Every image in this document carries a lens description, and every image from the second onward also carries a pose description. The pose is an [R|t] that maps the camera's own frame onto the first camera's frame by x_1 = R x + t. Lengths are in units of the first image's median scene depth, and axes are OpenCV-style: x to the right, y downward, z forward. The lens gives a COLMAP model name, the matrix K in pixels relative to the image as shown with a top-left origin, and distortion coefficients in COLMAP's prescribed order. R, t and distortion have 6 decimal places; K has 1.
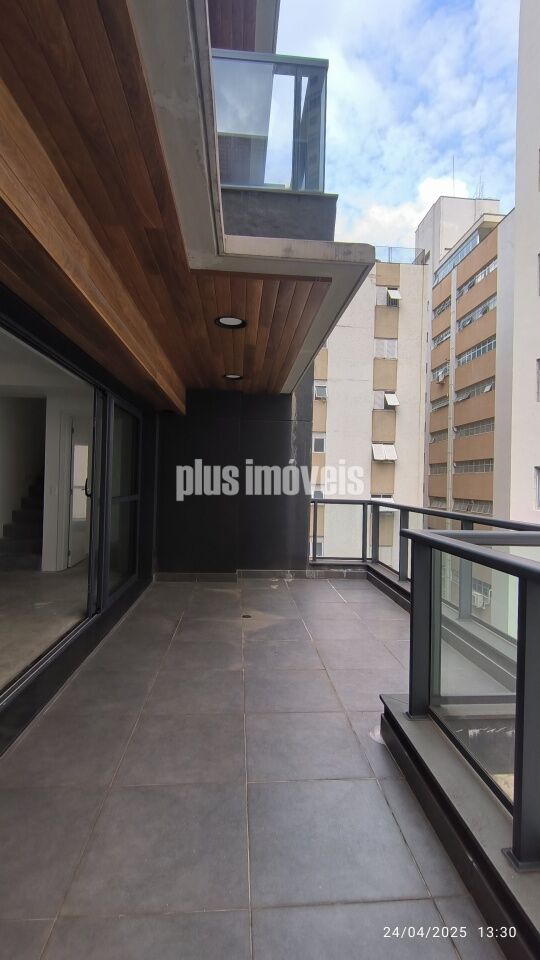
lens RADIAL K [[442.8, 0, 274.7], [0, 442.8, 475.8], [0, 0, 1]] dist [0.033497, -0.029179]
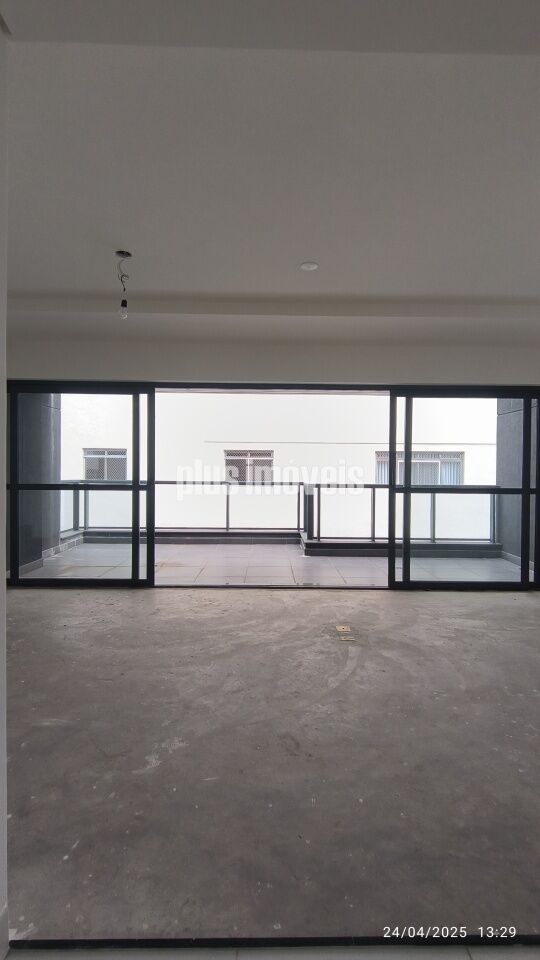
lens RADIAL K [[442.8, 0, 274.7], [0, 442.8, 475.8], [0, 0, 1]] dist [0.033497, -0.029179]
pose [[0.069346, -0.037964, 0.996870, -0.251121], [-0.020620, 0.999008, 0.039480, -0.003713], [-0.997380, -0.023293, 0.068494, 0.099198]]
